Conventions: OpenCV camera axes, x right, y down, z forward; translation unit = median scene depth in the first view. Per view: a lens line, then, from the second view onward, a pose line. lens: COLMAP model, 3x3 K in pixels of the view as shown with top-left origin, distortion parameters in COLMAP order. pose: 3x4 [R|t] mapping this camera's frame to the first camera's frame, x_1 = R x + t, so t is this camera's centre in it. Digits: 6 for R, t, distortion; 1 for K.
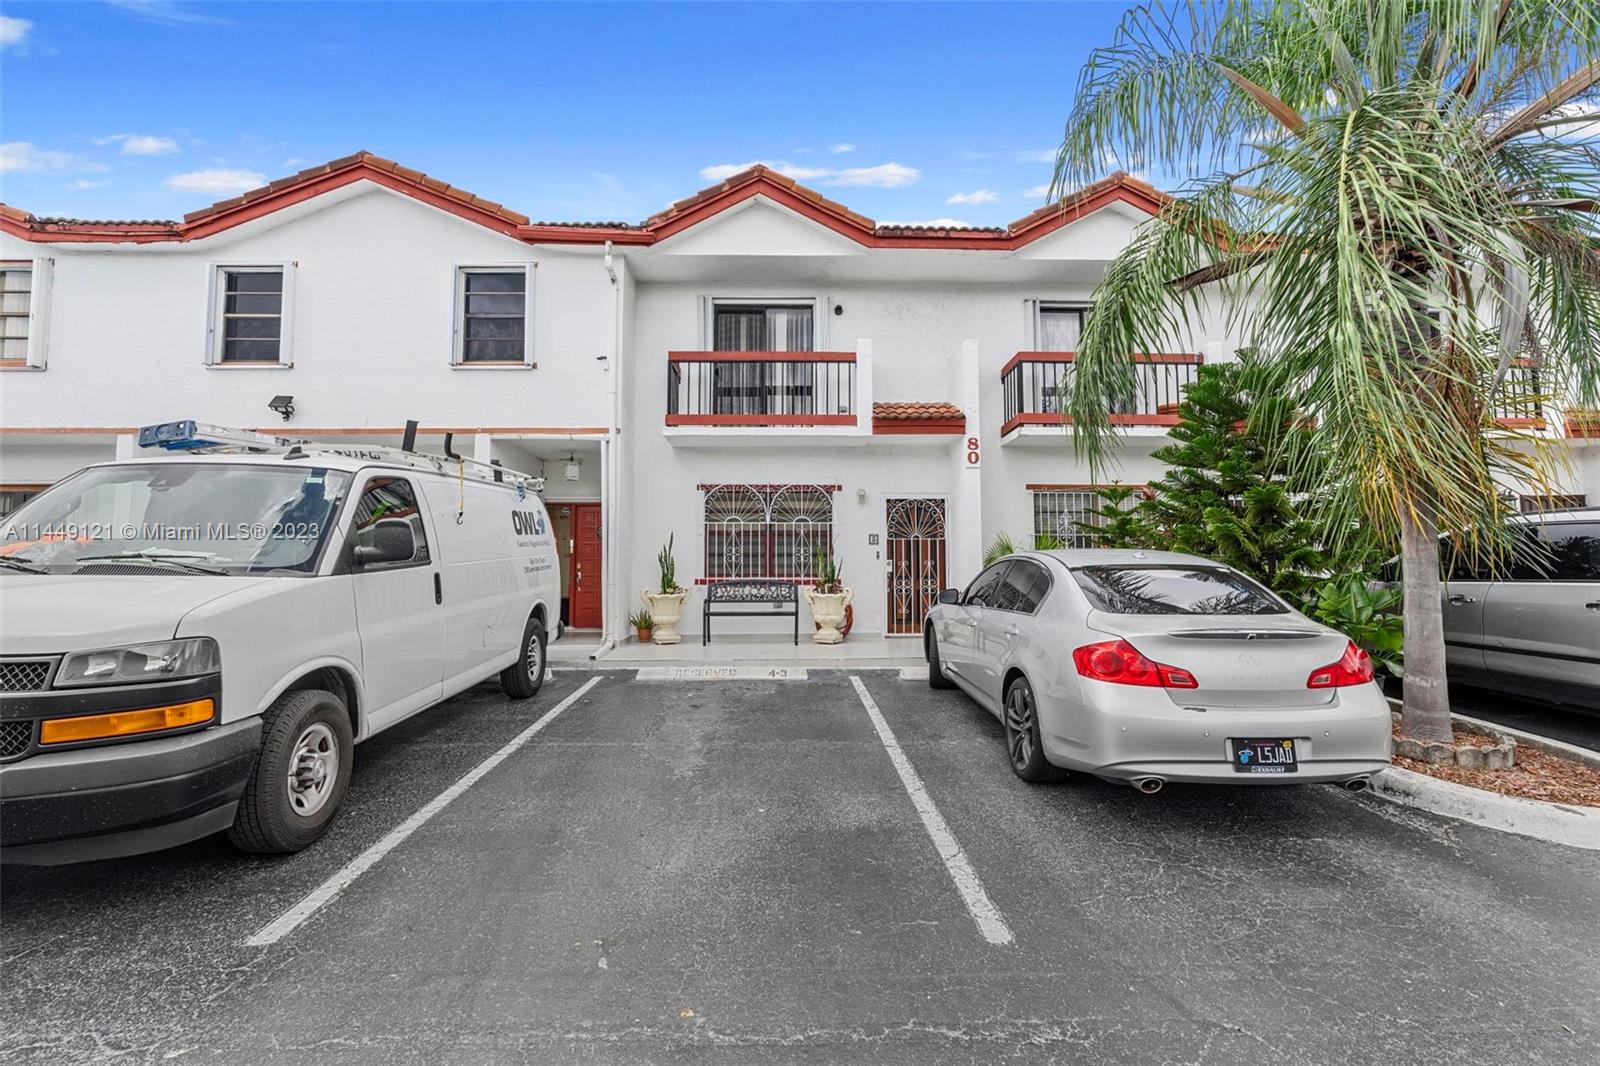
lens RADIAL K [[723.7, 0, 798.7], [0, 723.7, 535.0], [0, 0, 1]] dist [-0.008238, 0.000678]
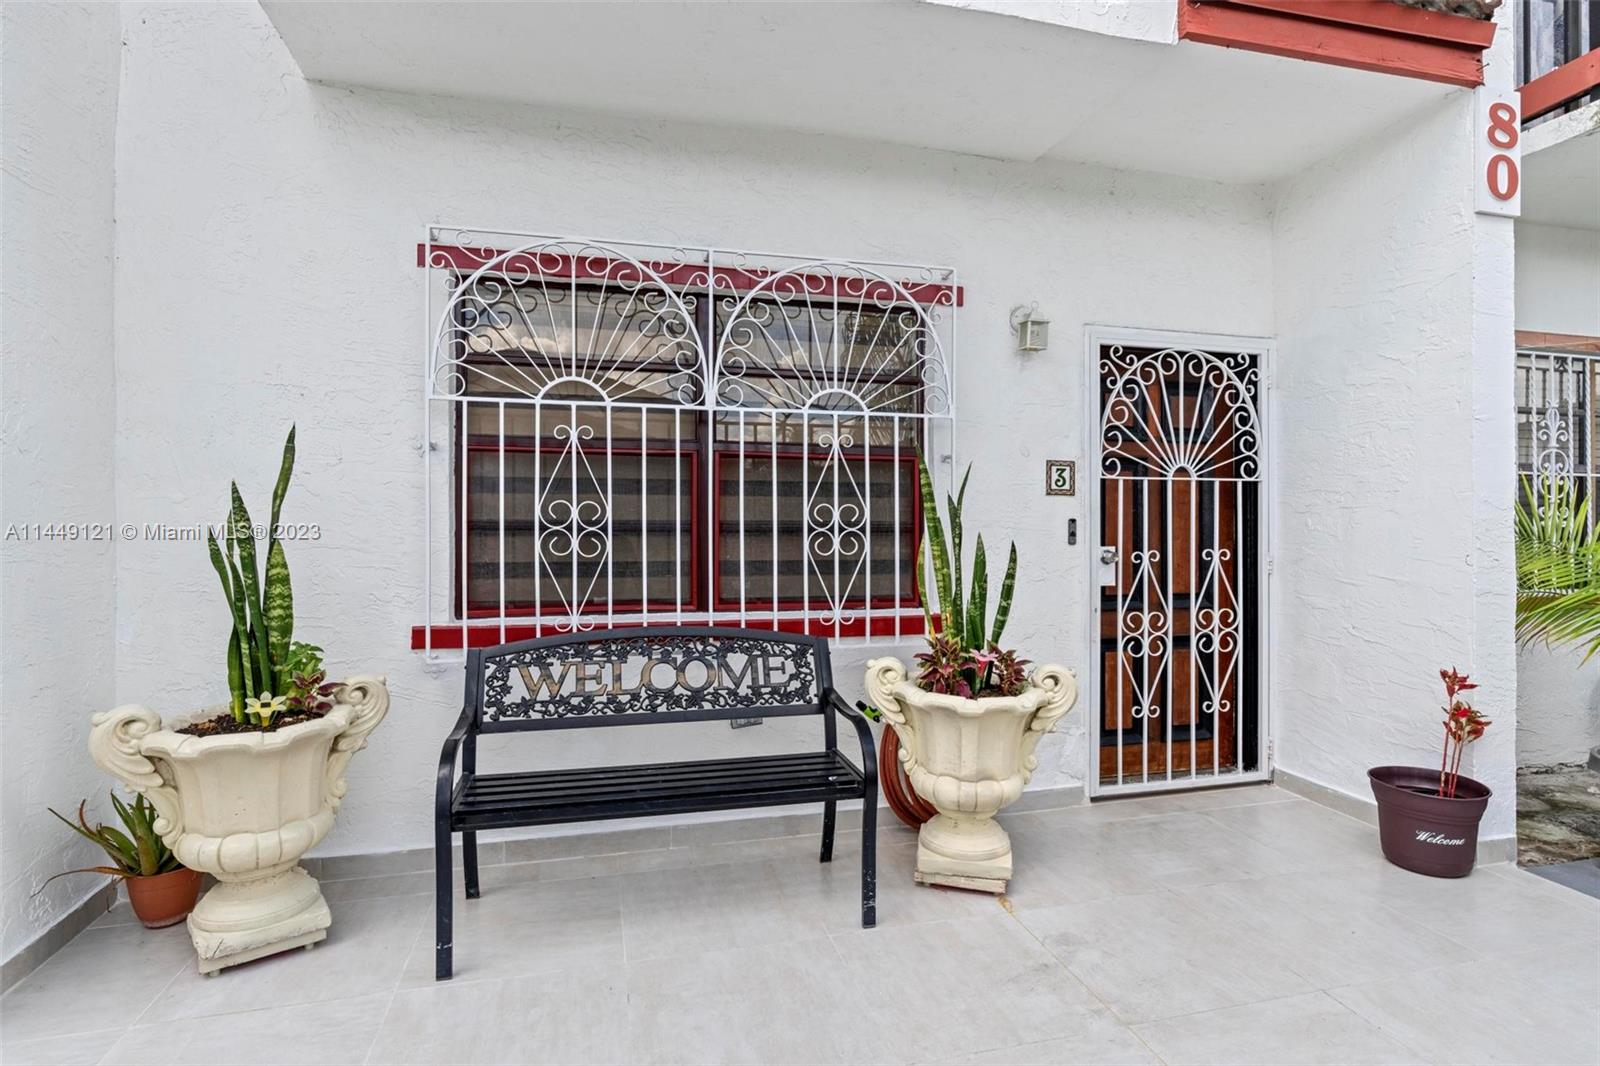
lens RADIAL K [[795.5, 0, 812.1], [0, 795.5, 525.5], [0, 0, 1]] dist [-0.000658, -0.000575]
pose [[0.968181, 0.000462, 0.250249, -0.079105], [-0.016204, 0.998015, 0.060850, 0.007666], [-0.249724, -0.062969, 0.966267, 0.708353]]
